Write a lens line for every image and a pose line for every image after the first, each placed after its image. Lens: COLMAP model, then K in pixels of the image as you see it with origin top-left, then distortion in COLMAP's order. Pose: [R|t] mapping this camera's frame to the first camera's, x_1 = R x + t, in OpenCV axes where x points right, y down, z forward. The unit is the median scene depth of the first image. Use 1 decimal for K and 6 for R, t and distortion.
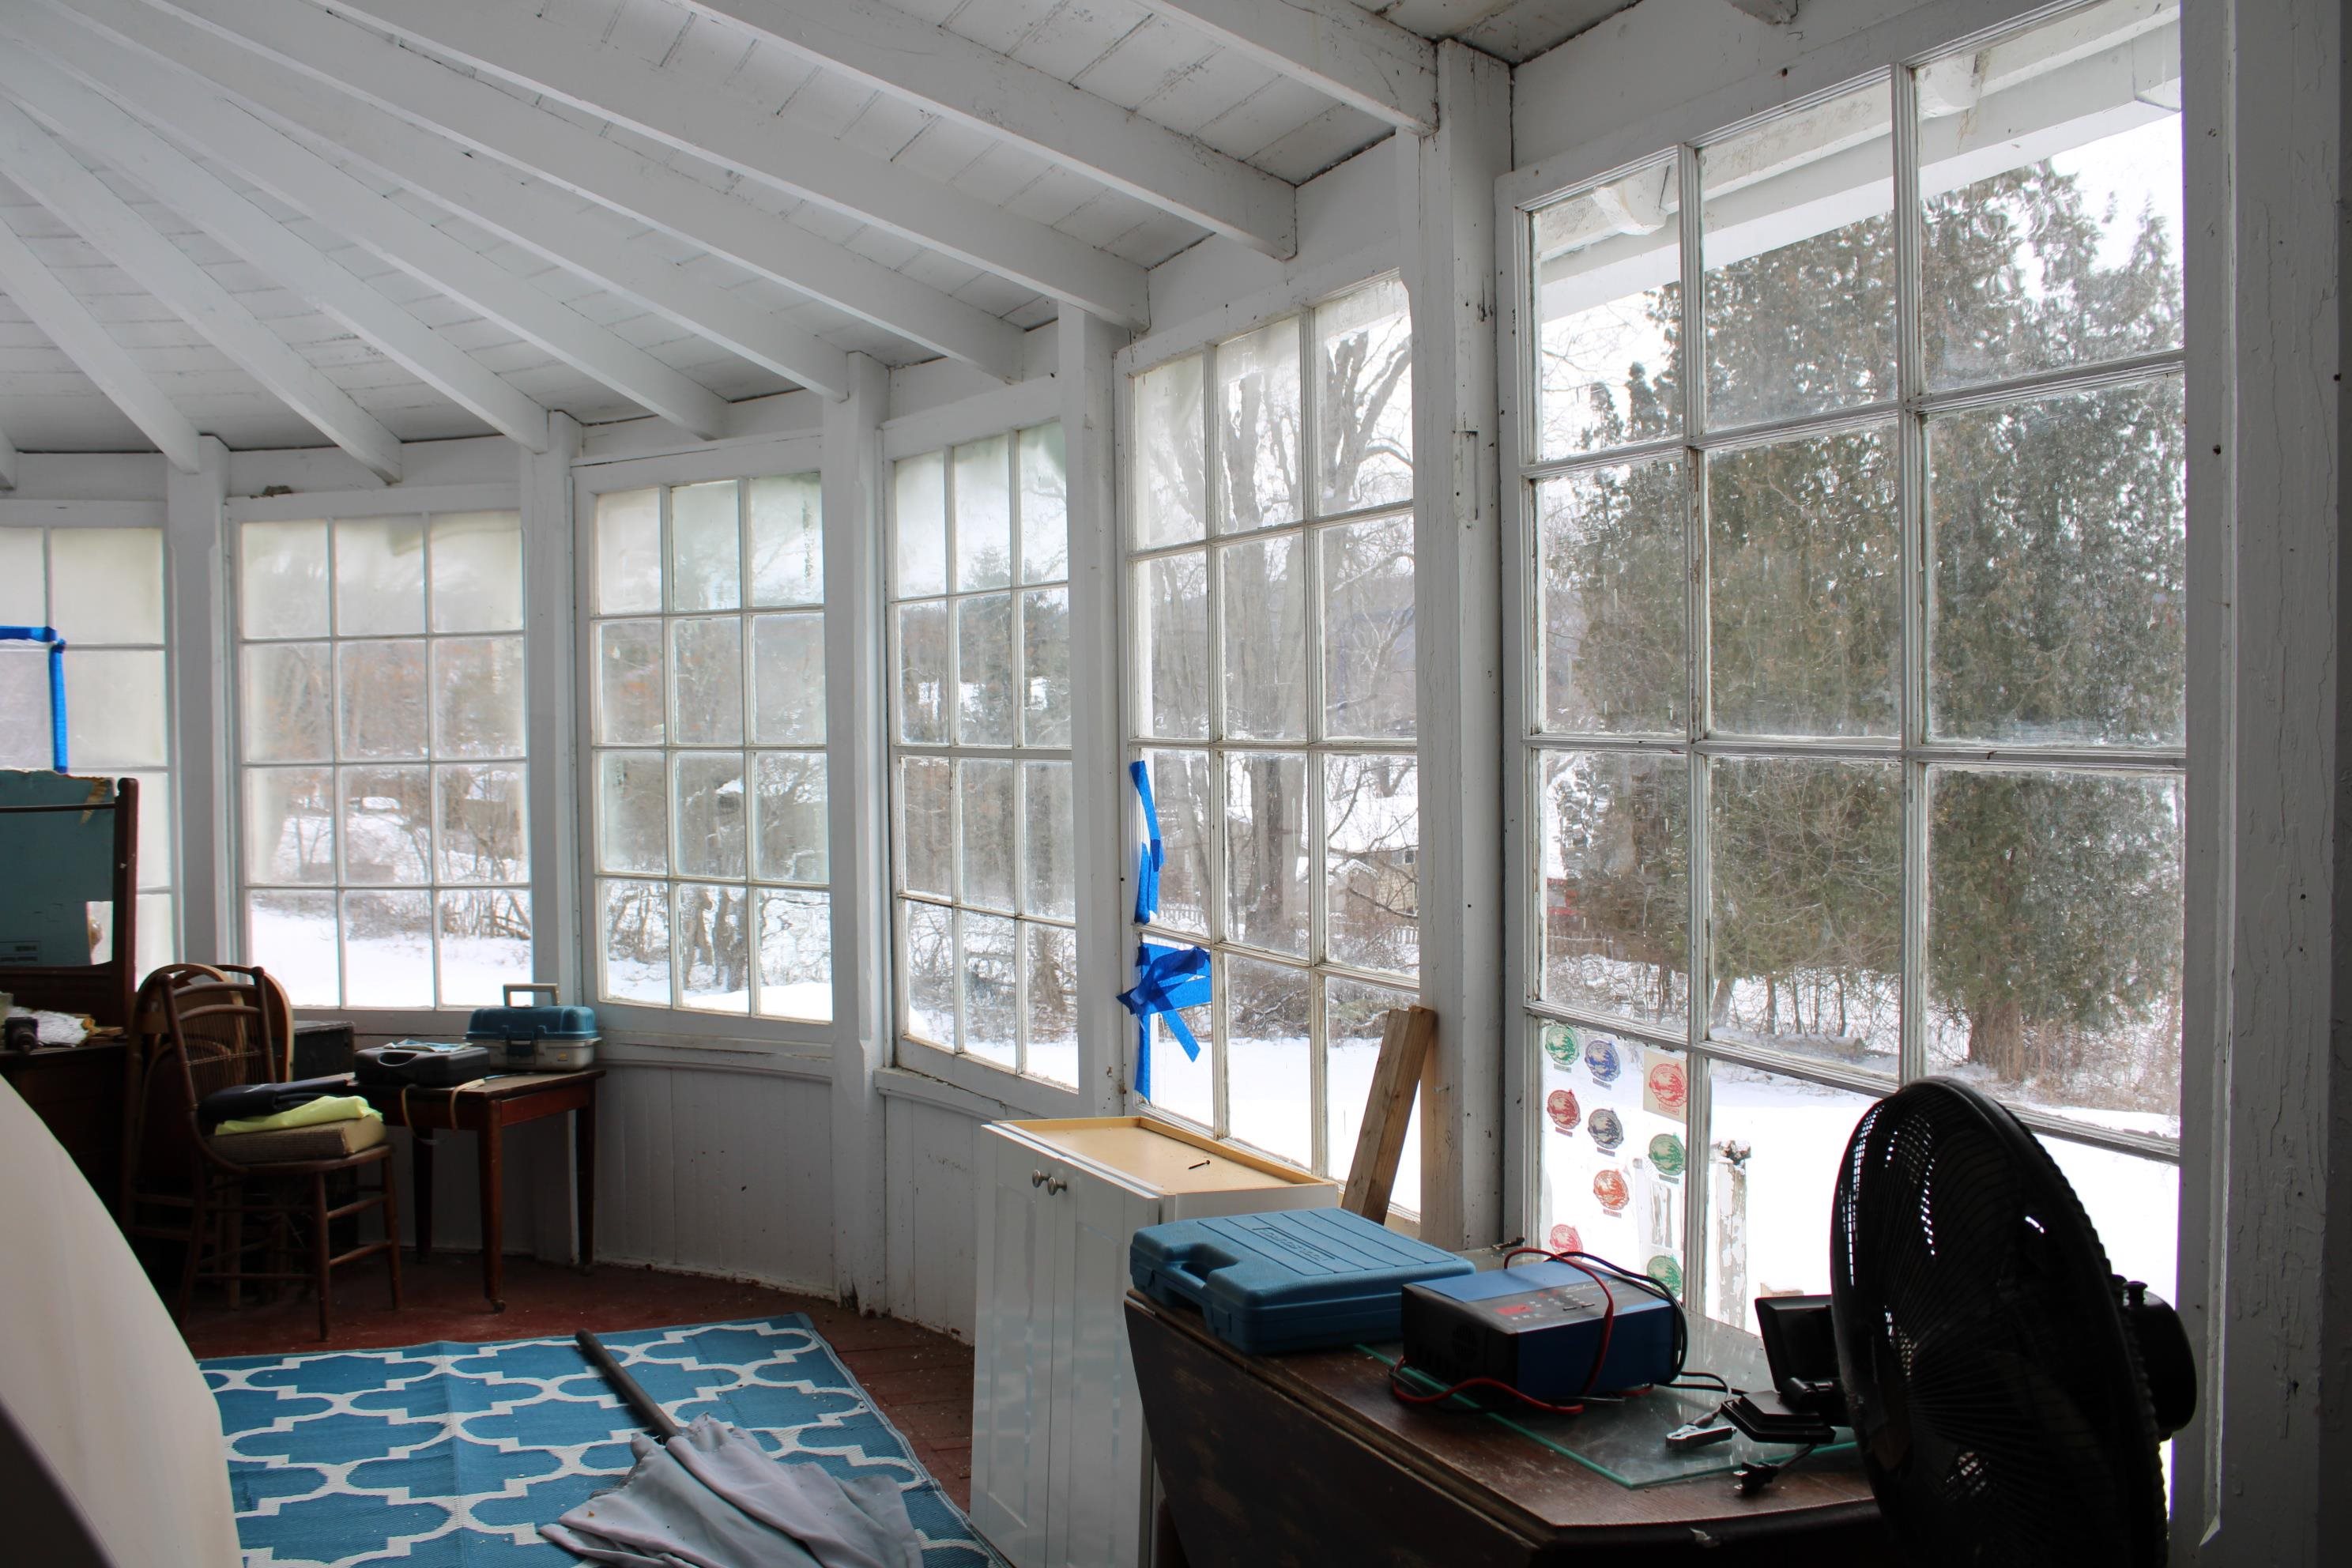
lens RADIAL K [[2016.7, 0, 1151.8], [0, 2016.7, 776.5], [0, 0, 1]] dist [-0.164923, 0.149937]
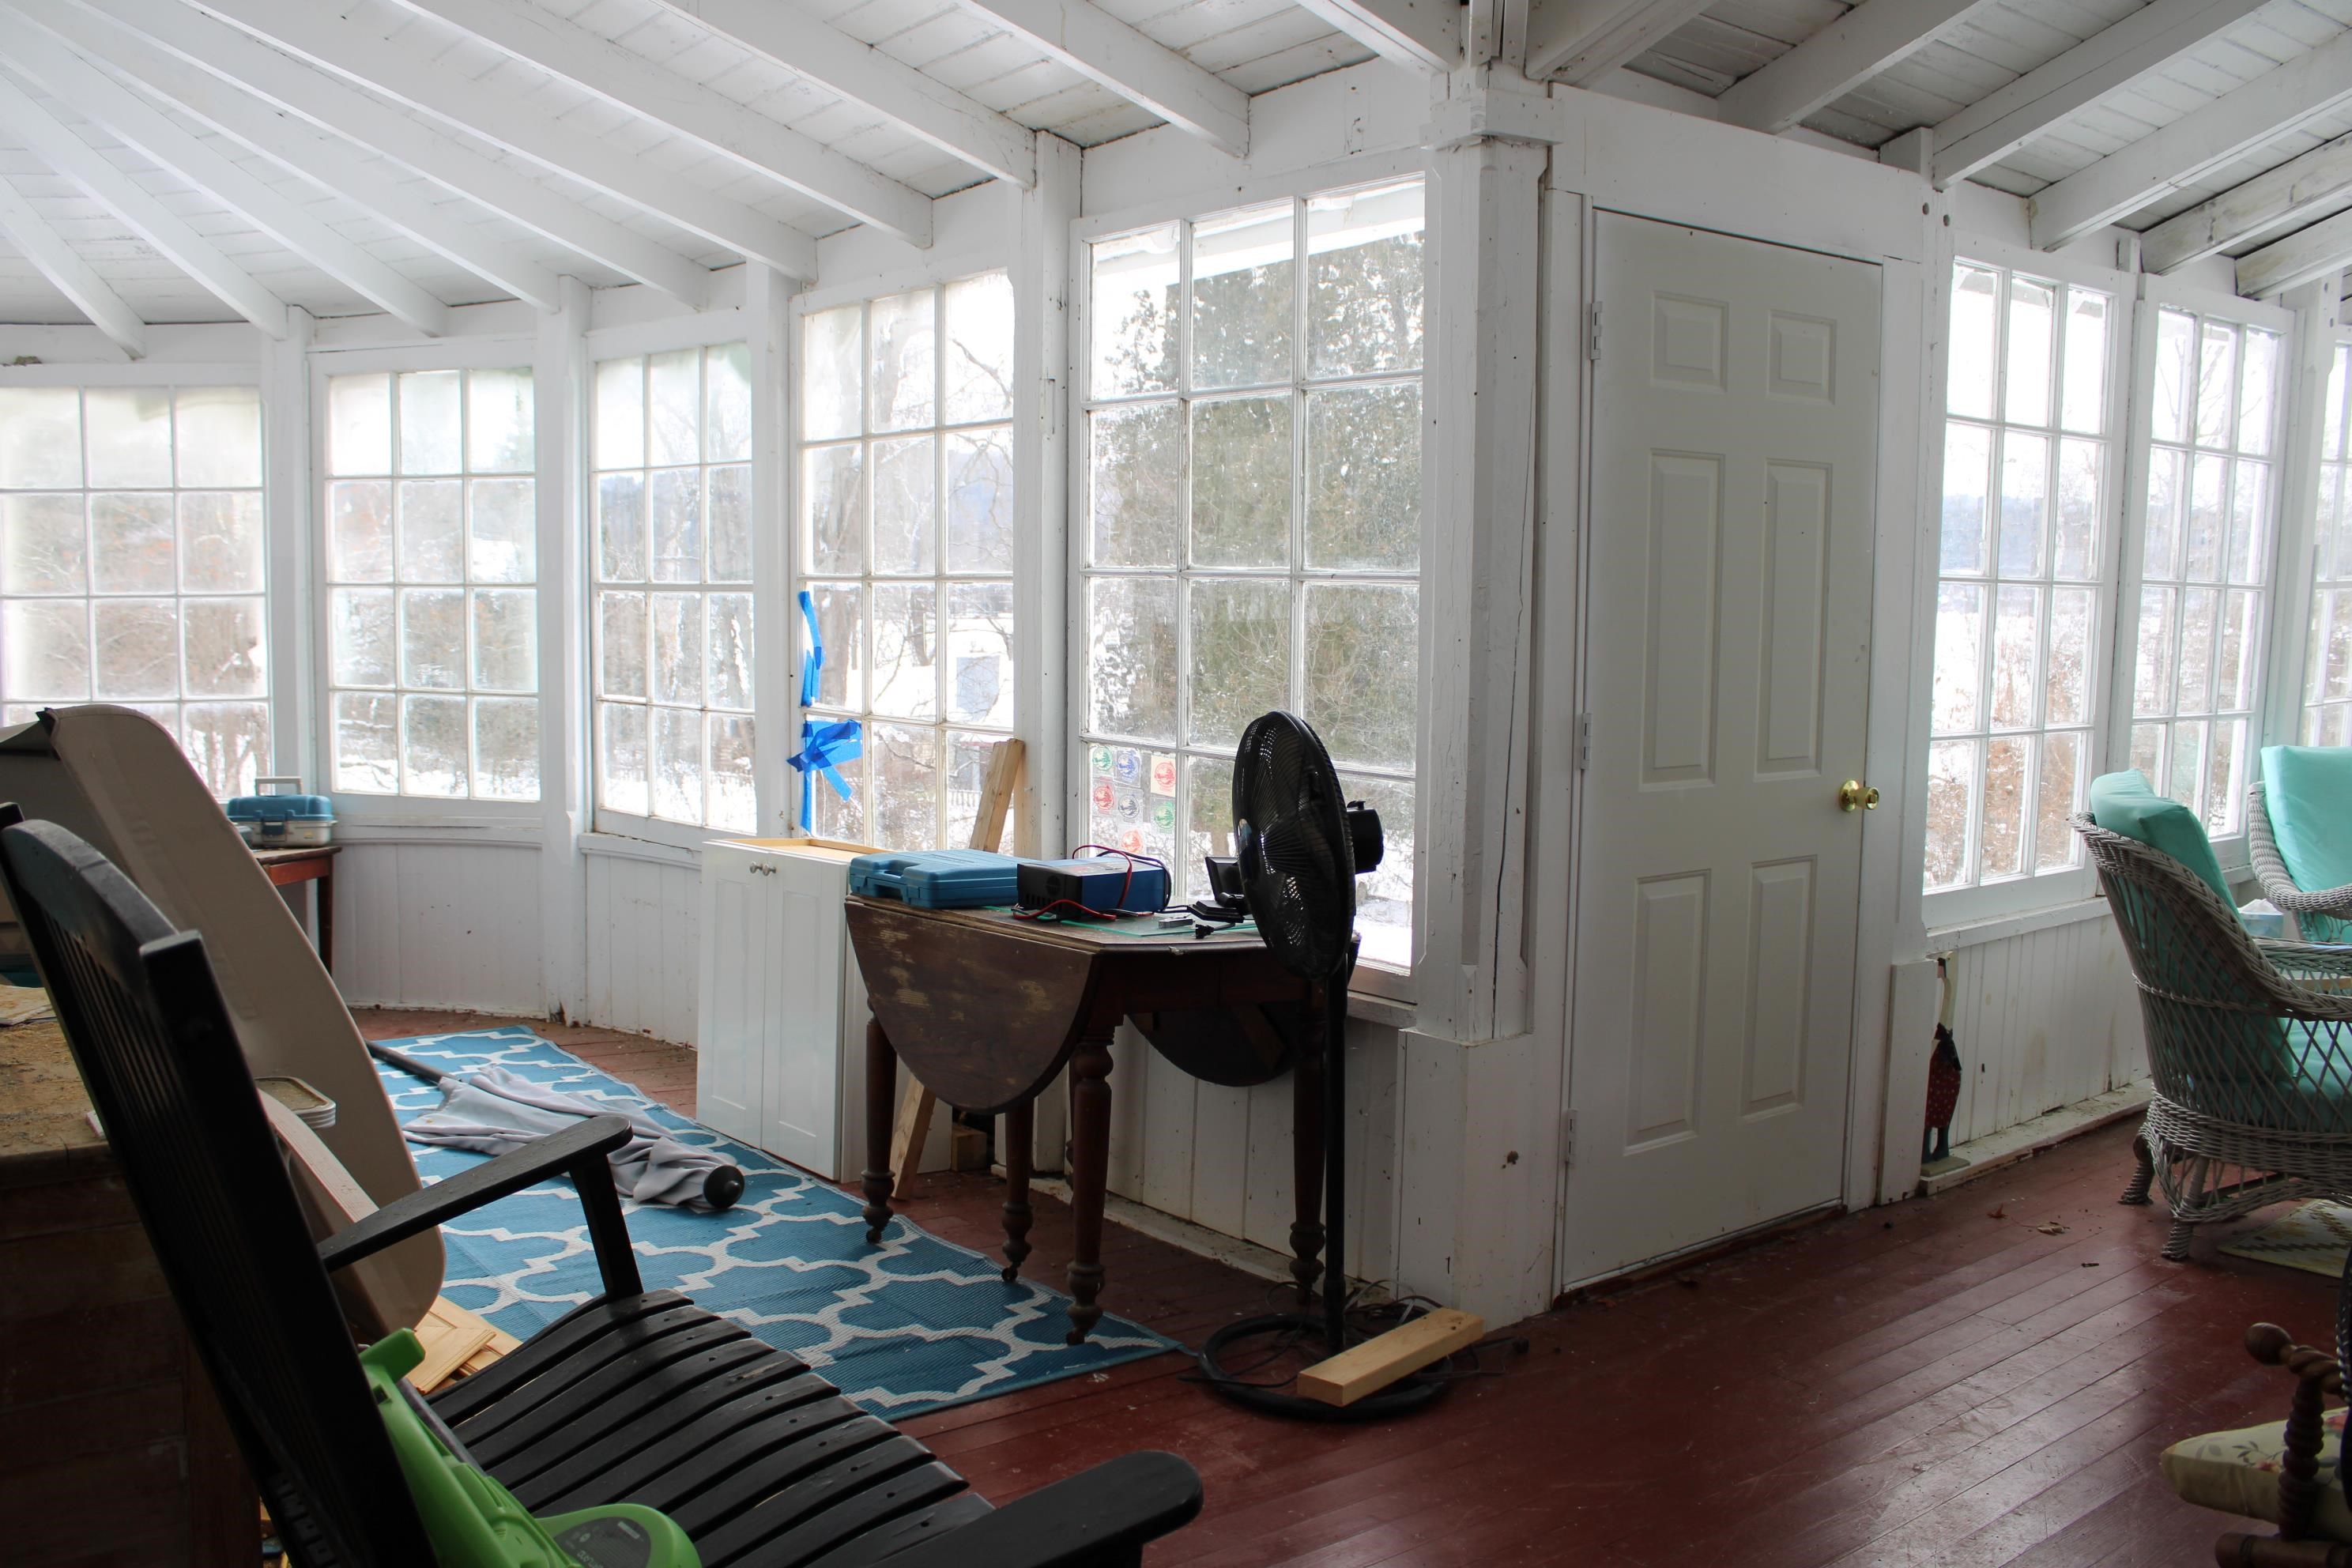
lens RADIAL K [[2016.7, 0, 1151.3], [0, 2016.7, 767.2], [0, 0, 1]] dist [-0.164923, 0.149937]
pose [[0.973551, -0.001430, 0.228464, -0.096325], [-0.011966, 0.998289, 0.057240, 0.033656], [-0.228155, -0.058460, 0.971868, -0.444508]]
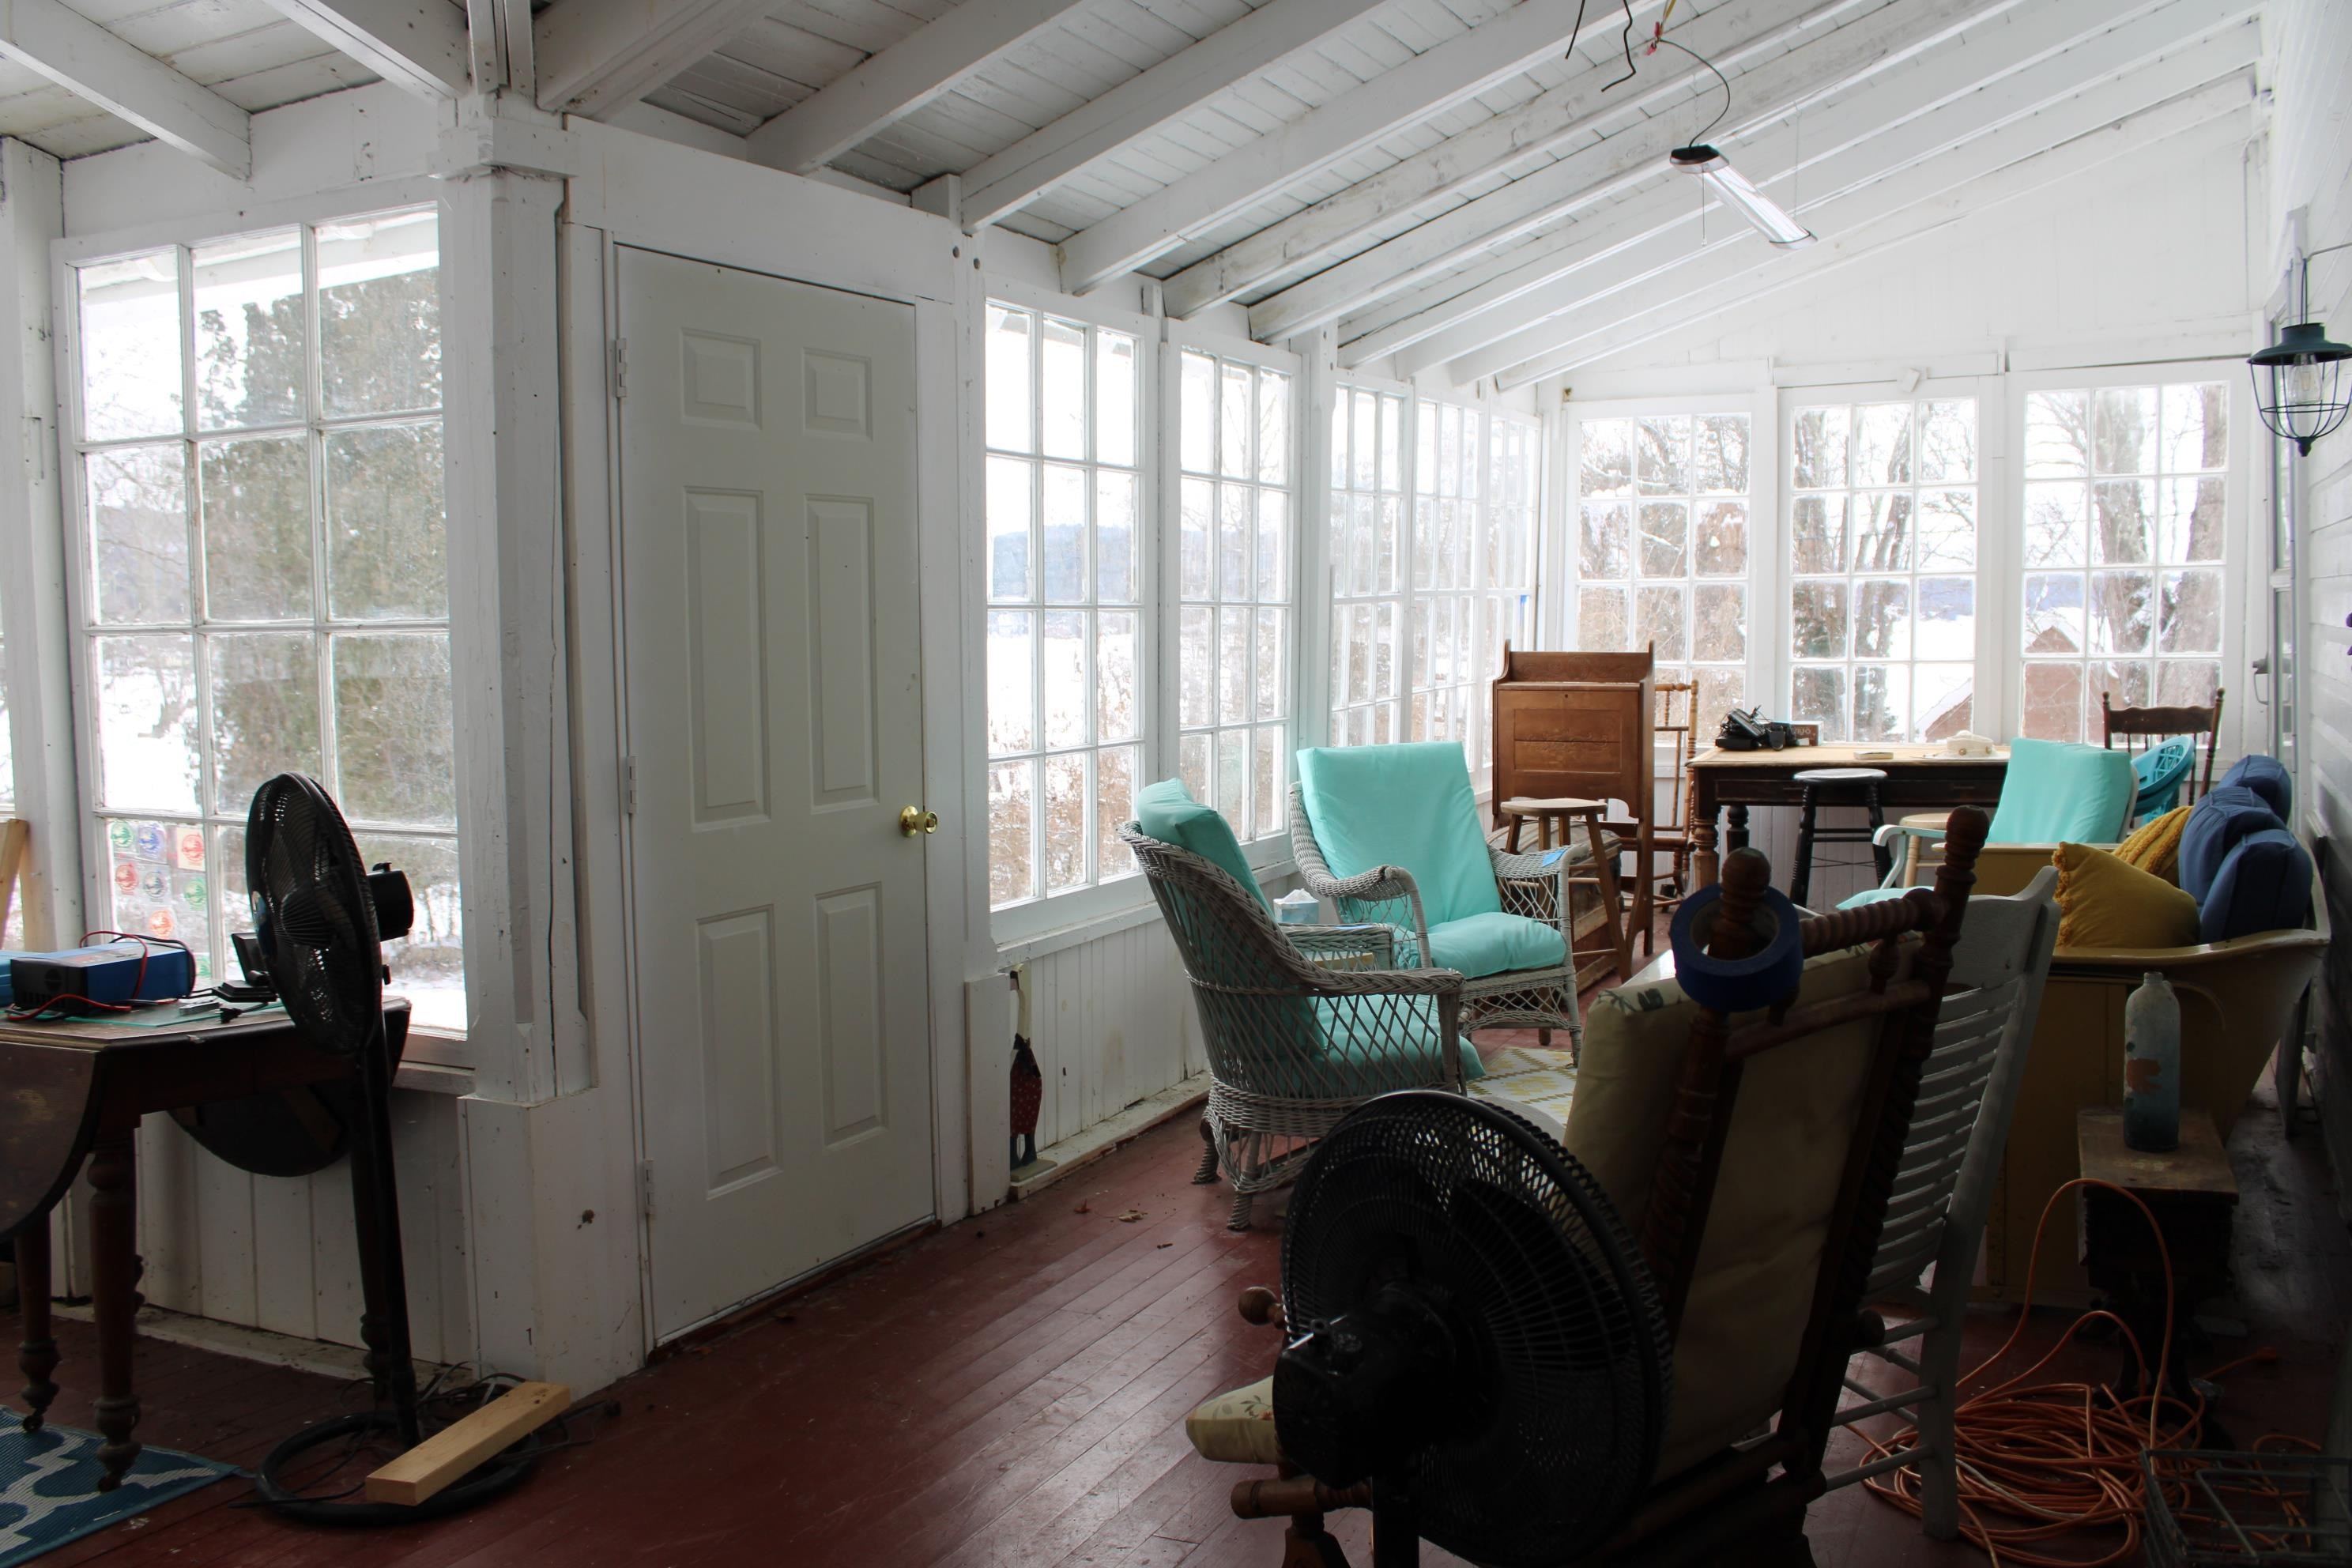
lens RADIAL K [[2016.7, 0, 1186.9], [0, 2016.7, 768.9], [0, 0, 1]] dist [-0.164923, 0.149937]
pose [[0.780502, -0.049451, 0.623194, -0.055241], [0.028795, 0.998652, 0.043180, 0.033155], [-0.624490, -0.015758, 0.780874, -0.455378]]
